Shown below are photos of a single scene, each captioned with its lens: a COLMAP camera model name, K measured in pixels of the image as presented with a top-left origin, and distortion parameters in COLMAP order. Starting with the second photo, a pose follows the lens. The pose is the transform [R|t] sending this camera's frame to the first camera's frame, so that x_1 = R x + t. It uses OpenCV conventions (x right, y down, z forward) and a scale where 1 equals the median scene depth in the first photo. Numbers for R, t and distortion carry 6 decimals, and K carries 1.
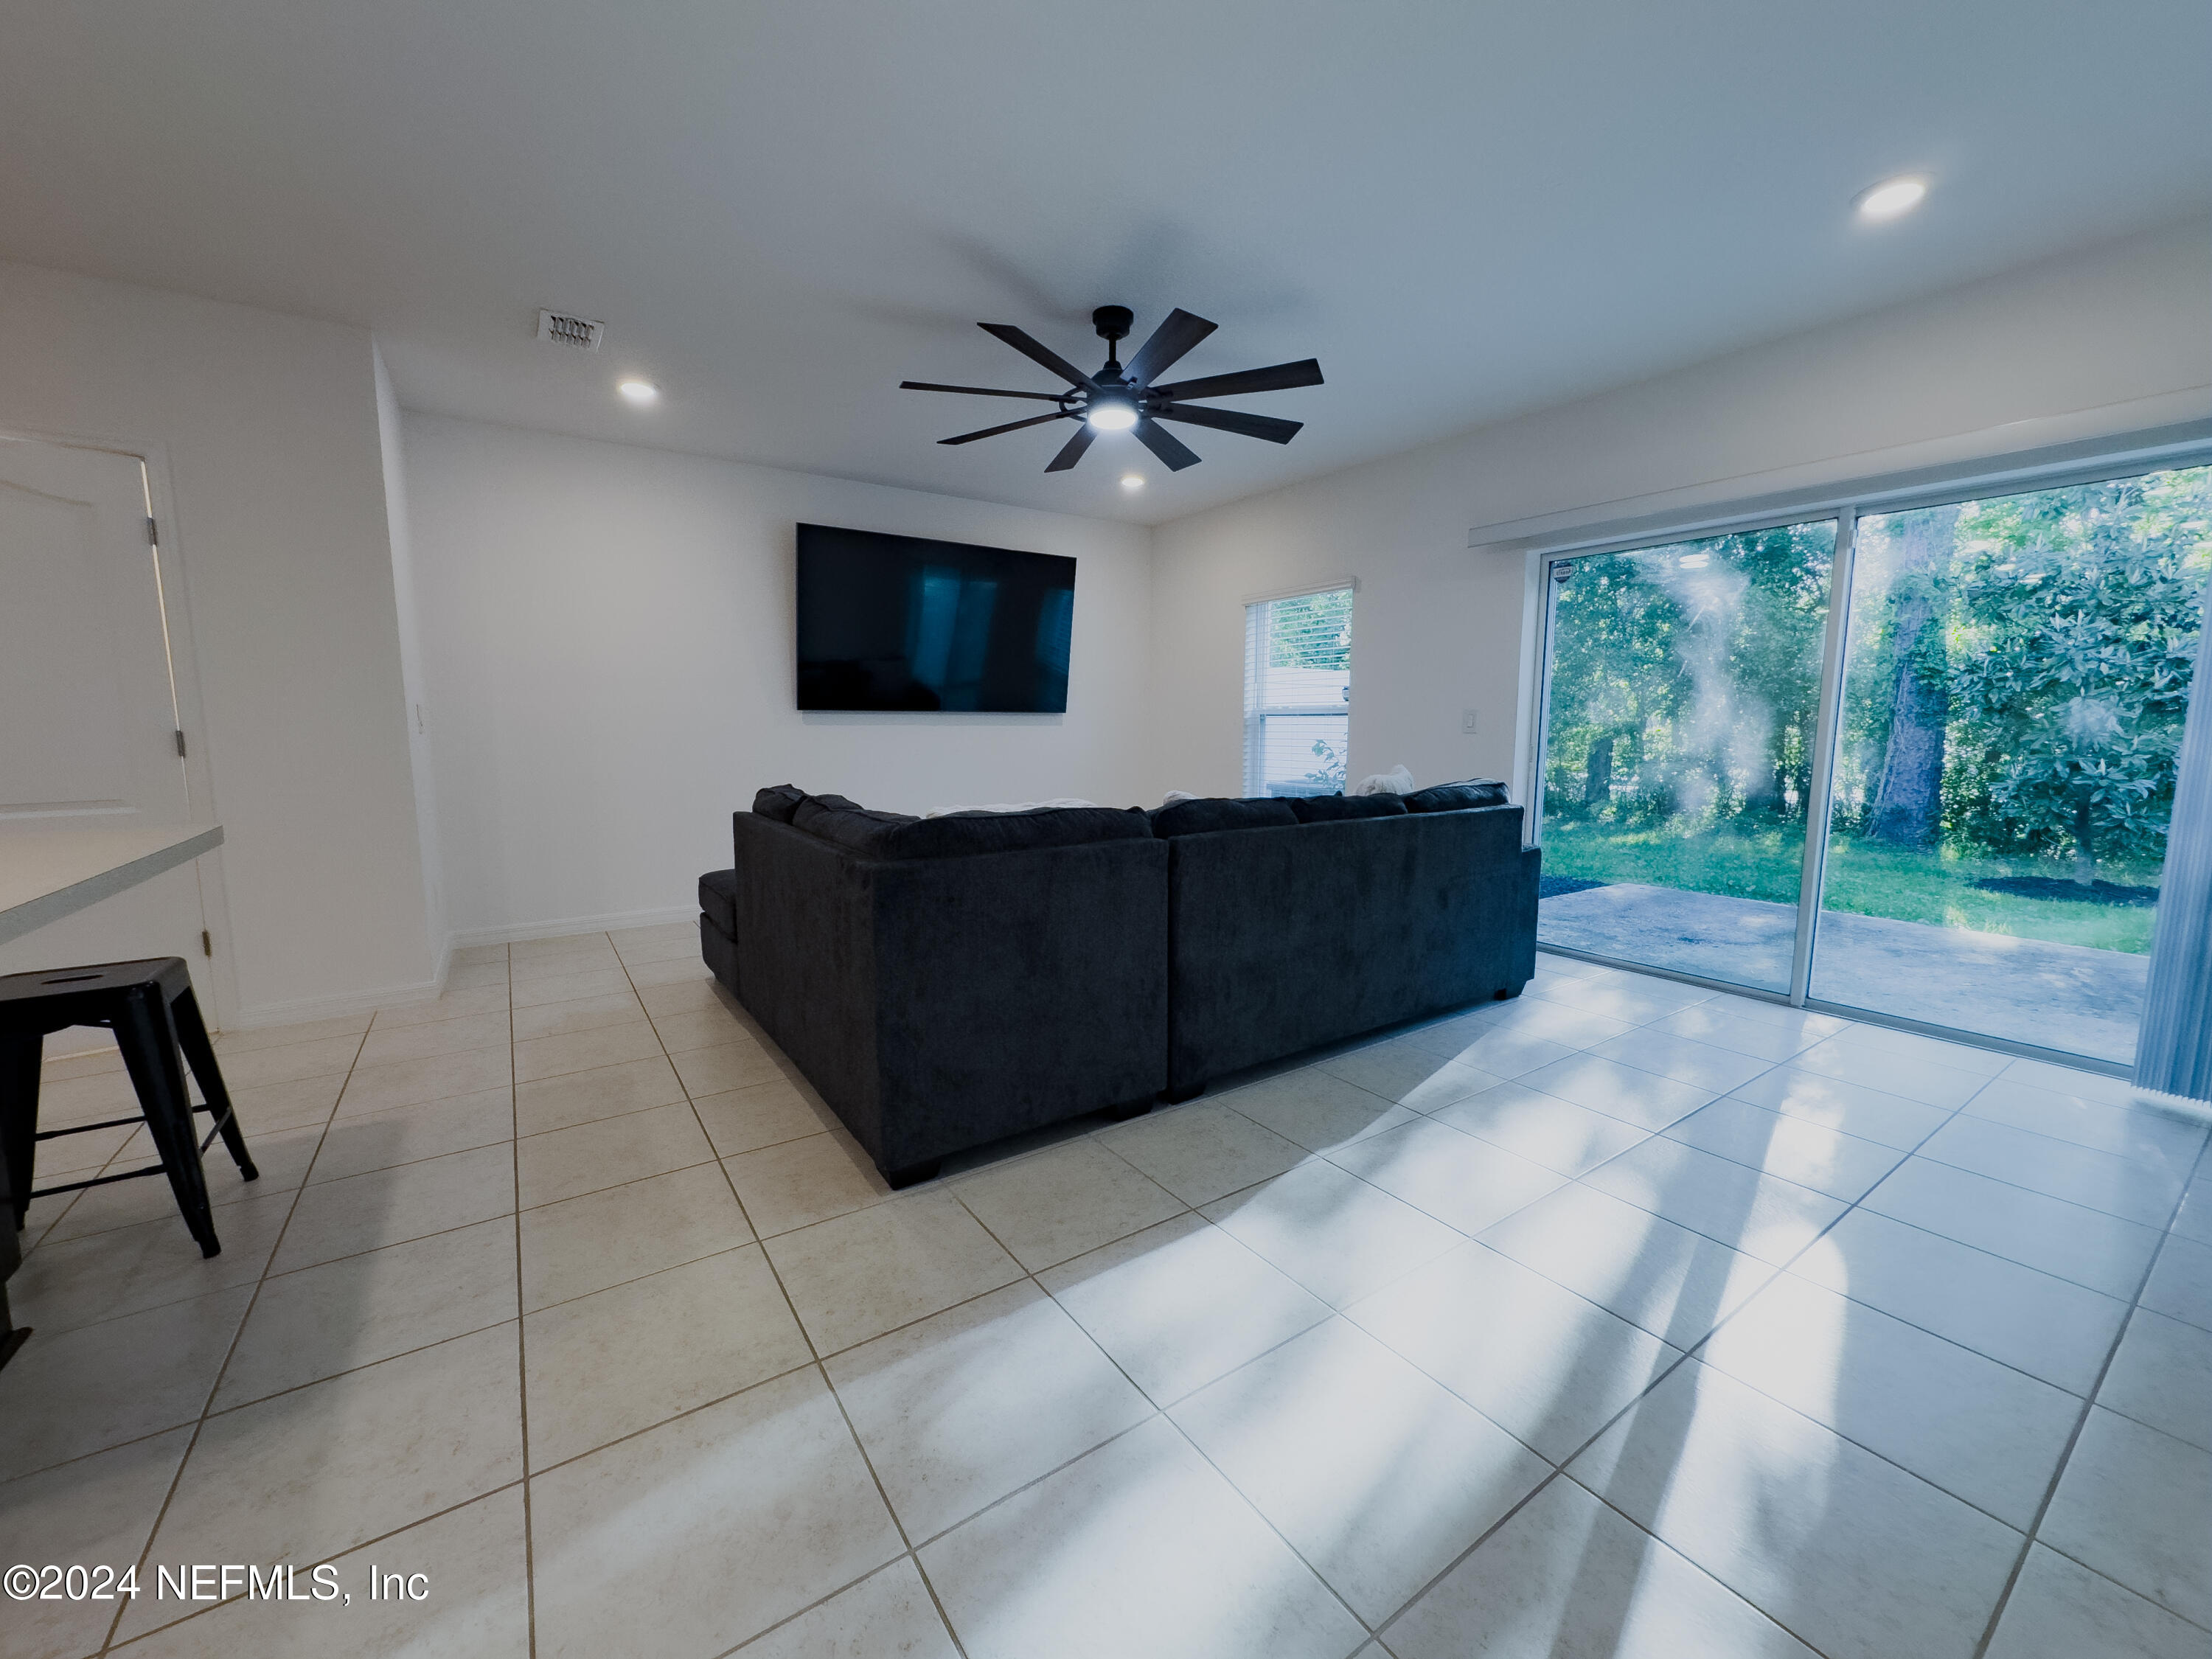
lens RADIAL K [[857.2, 0, 1073.2], [0, 857.2, 841.7], [0, 0, 1]] dist [0.001570, 0.000086]
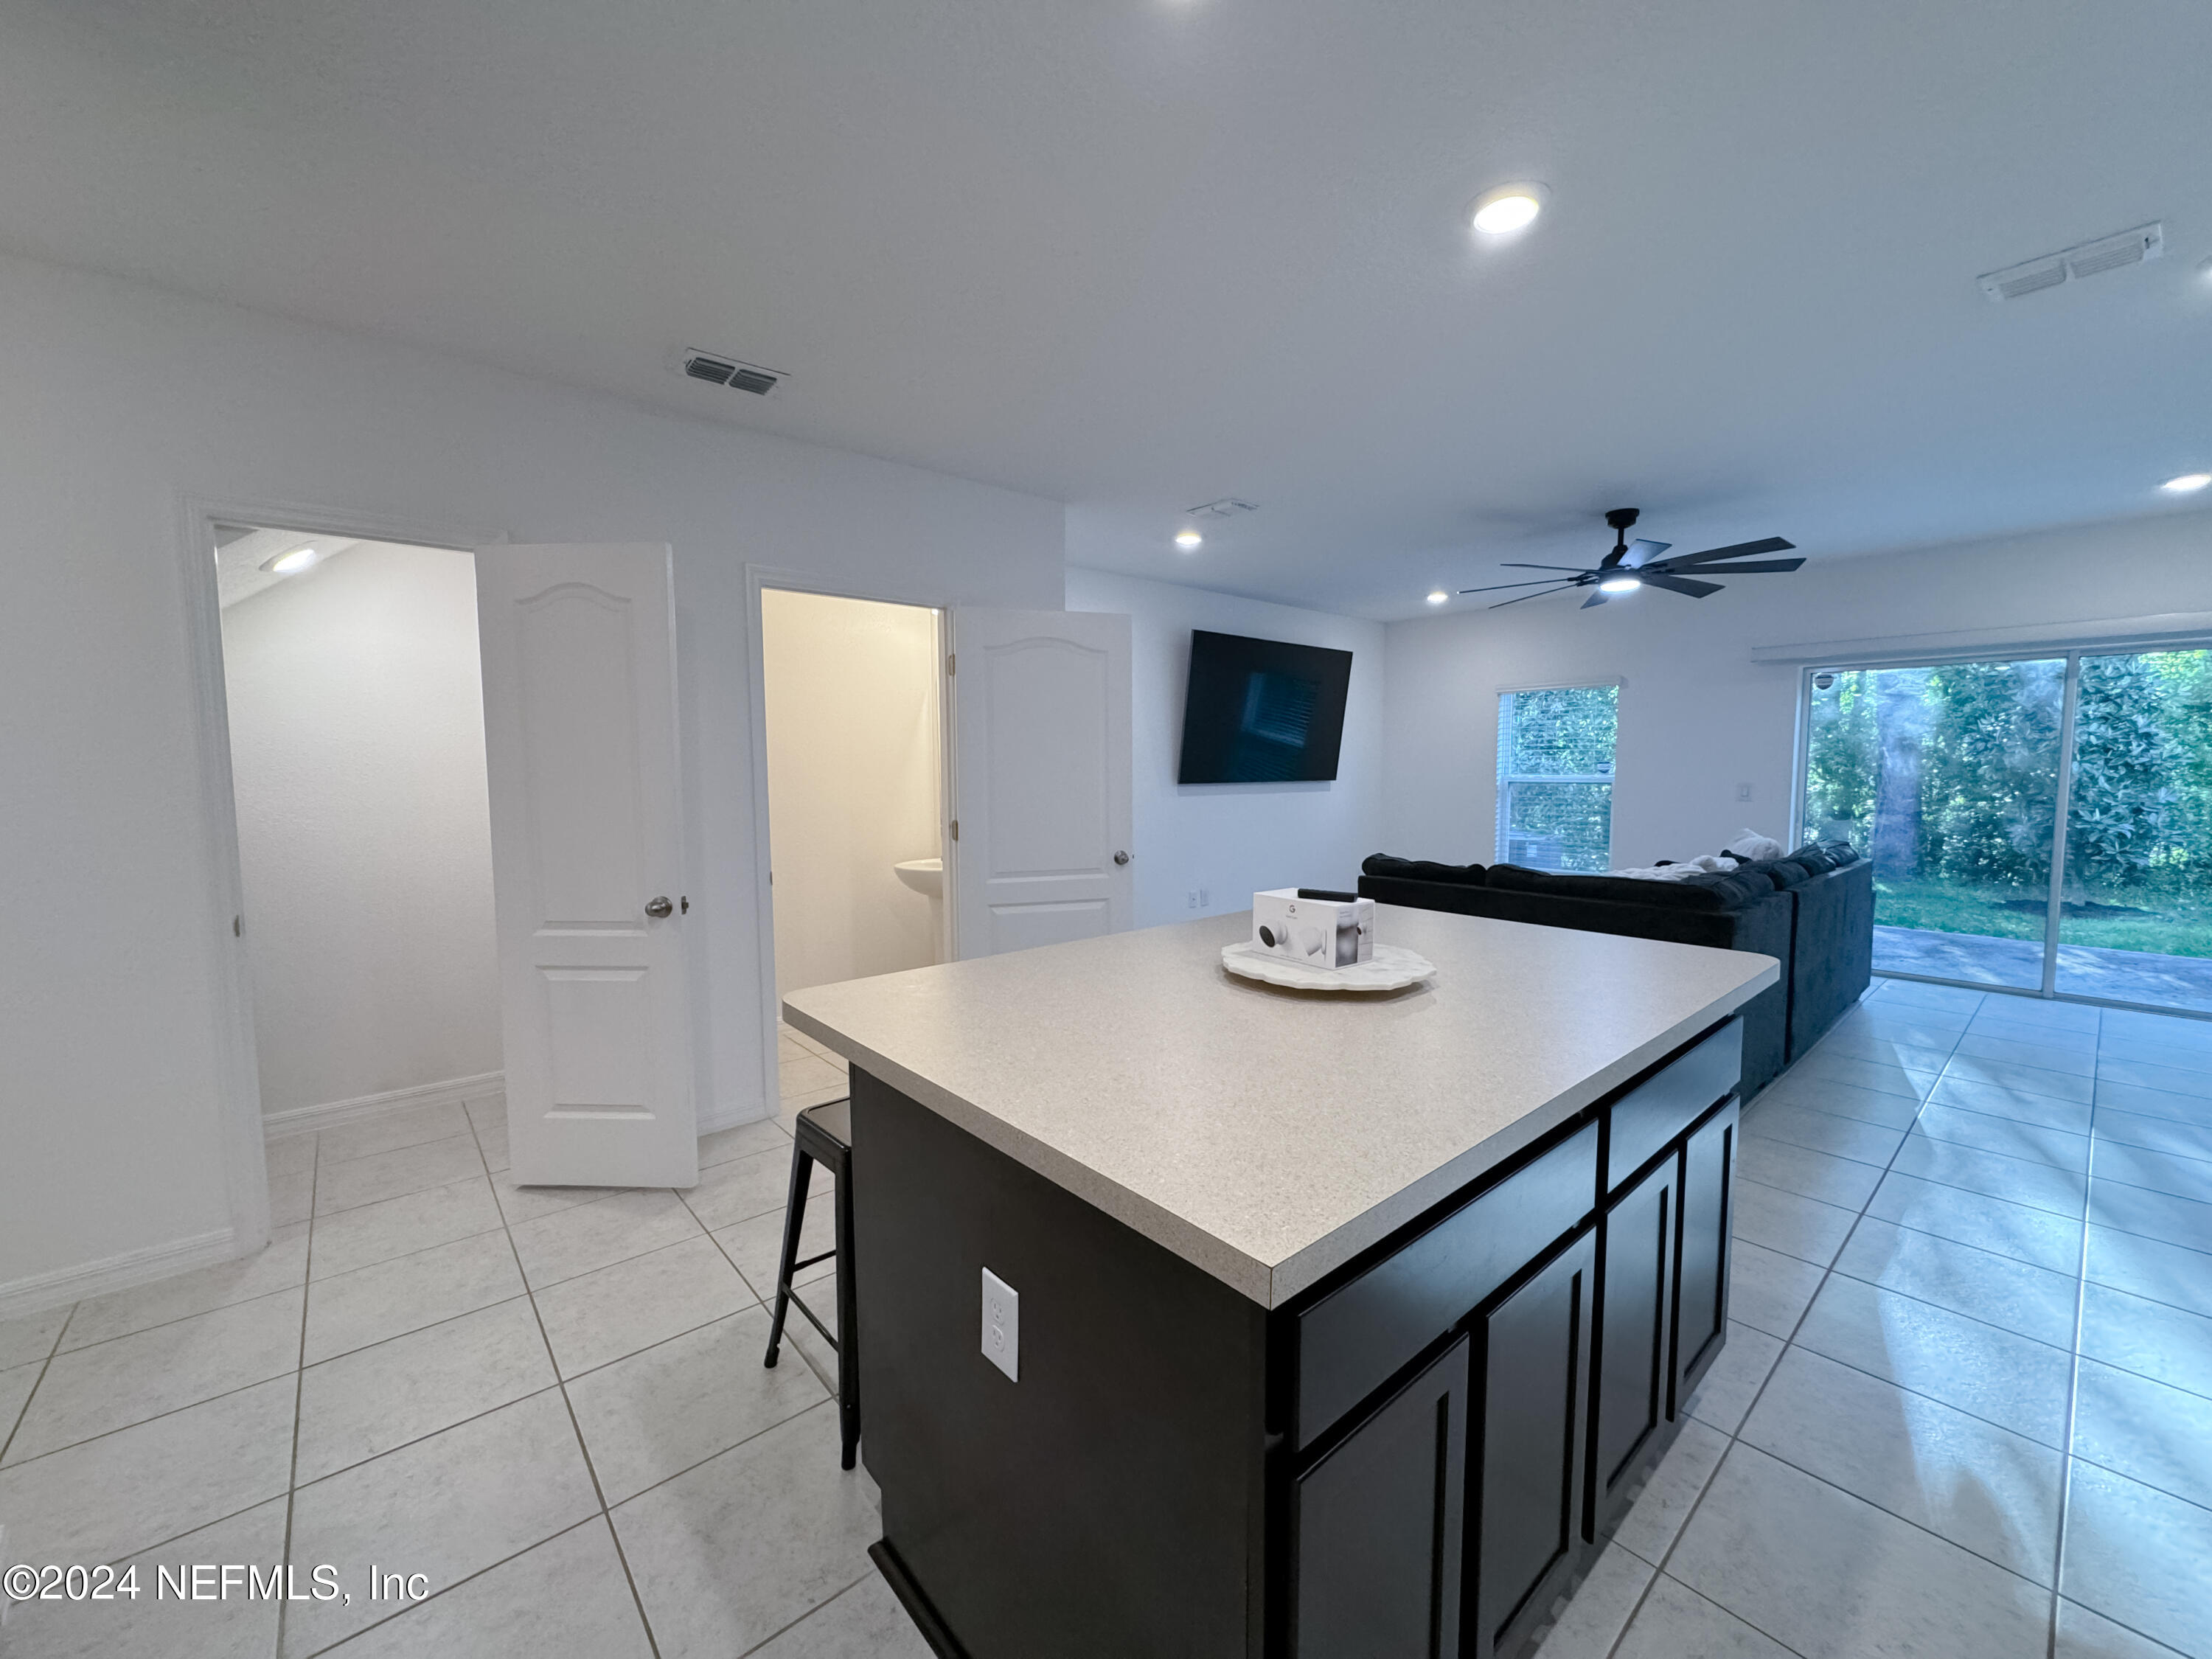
lens RADIAL K [[882.4, 0, 1106.0], [0, 882.4, 829.5], [0, 0, 1]] dist [0.001318, 0.000480]
pose [[0.991376, -0.017980, 0.129811, -0.469267], [0.027060, 0.997282, -0.068530, -0.013874], [-0.128226, 0.071451, 0.989168, -0.128361]]
